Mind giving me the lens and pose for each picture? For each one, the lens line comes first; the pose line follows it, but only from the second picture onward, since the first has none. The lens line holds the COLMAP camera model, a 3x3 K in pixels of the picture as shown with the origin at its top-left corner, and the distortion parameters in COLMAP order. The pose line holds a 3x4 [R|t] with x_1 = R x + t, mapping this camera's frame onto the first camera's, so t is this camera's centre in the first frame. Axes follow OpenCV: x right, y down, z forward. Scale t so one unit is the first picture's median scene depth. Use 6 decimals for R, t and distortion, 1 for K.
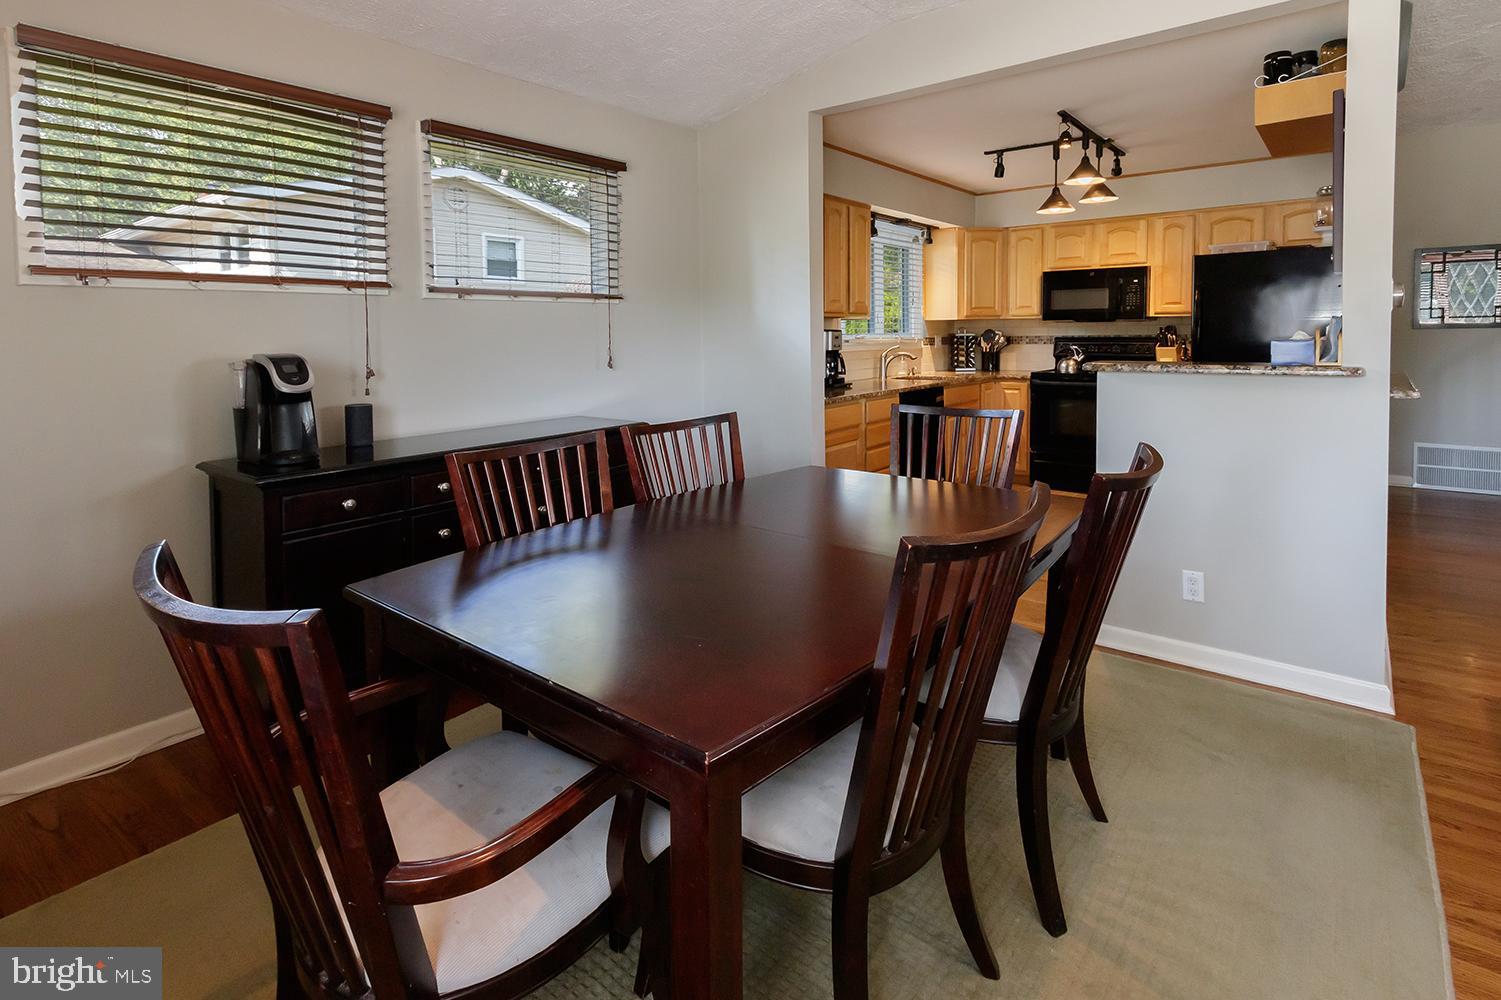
lens RADIAL K [[736.8, 0, 748.1], [0, 736.8, 367.8], [0, 0, 1]] dist [-0.011282, -0.000308]
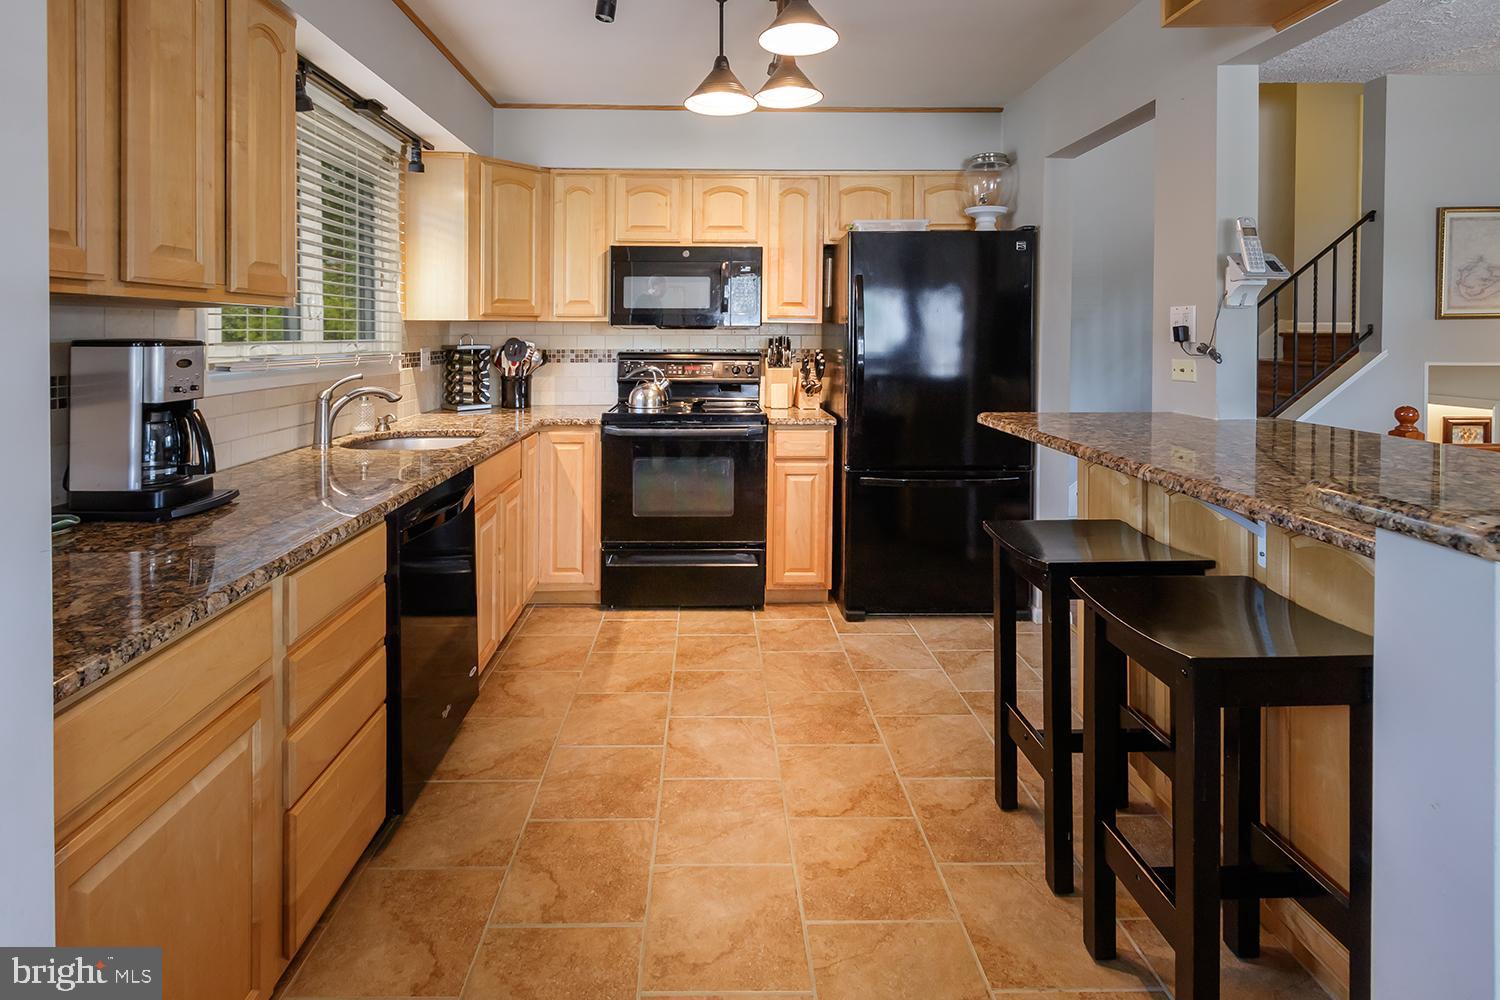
lens RADIAL K [[714.4, 0, 693.7], [0, 714.4, 341.6], [0, 0, 1]] dist [0.001704, -0.000072]
pose [[0.768493, 0.007090, 0.639819, 0.079650], [0.020083, 0.999179, -0.035194, -0.030347], [-0.639543, 0.039896, 0.767719, 0.530777]]
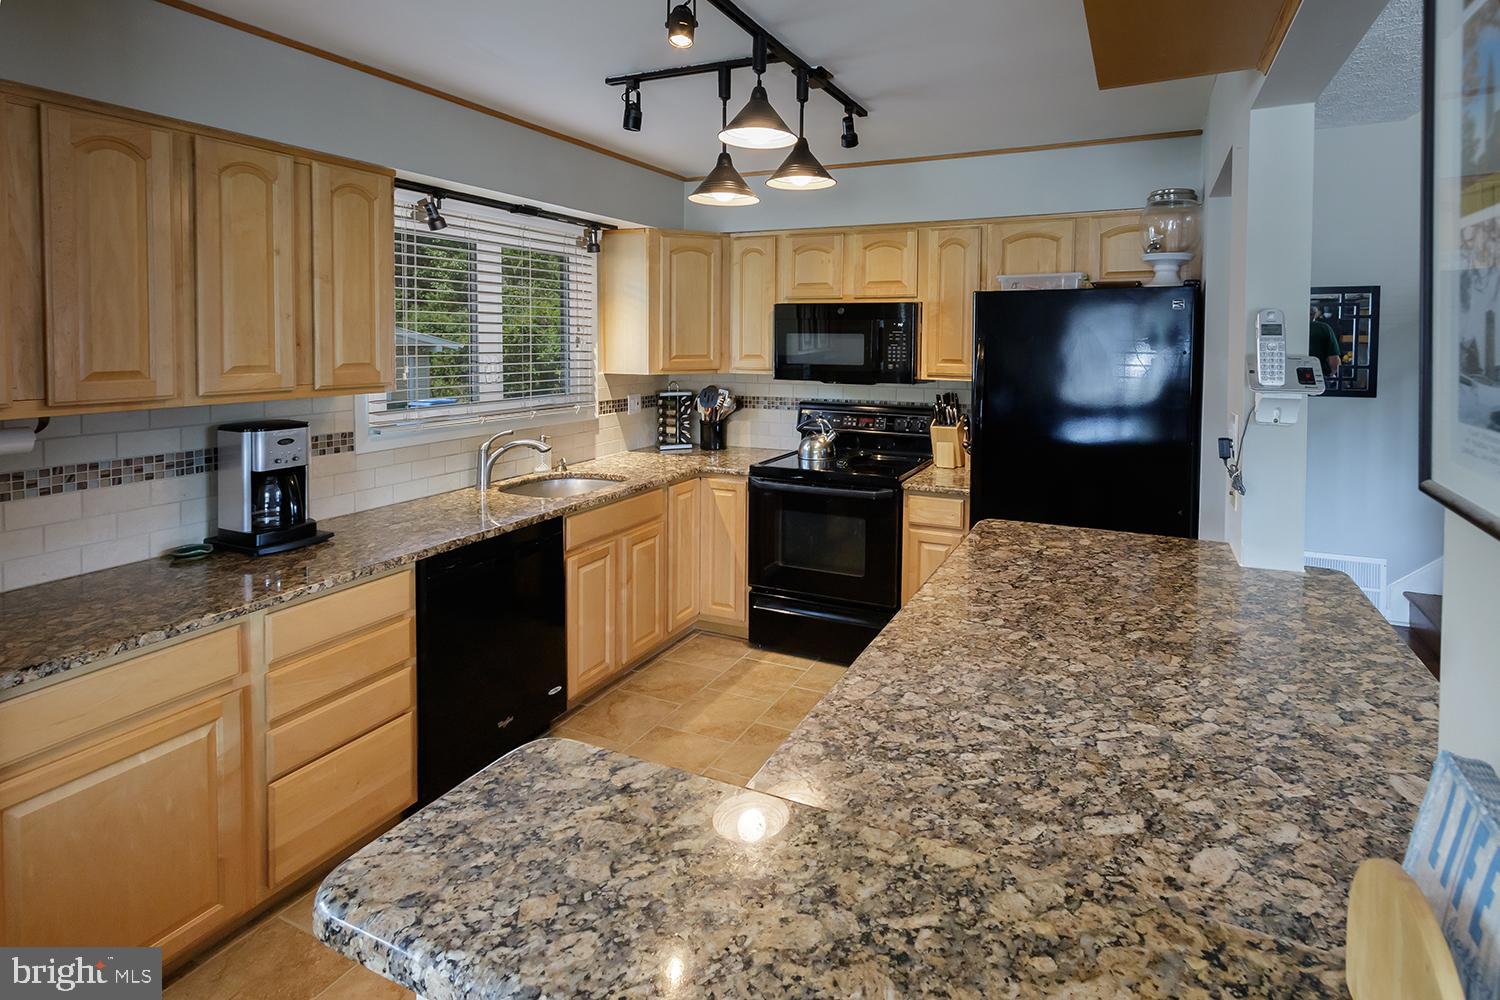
lens RADIAL K [[708.6, 0, 829.9], [0, 708.6, 355.2], [0, 0, 1]] dist [0.000897, 0.000214]
pose [[0.958418, 0.007956, 0.285258, 0.285345], [-0.001903, 0.999767, -0.021489, -0.076543], [-0.285363, 0.020053, 0.958210, 0.413923]]
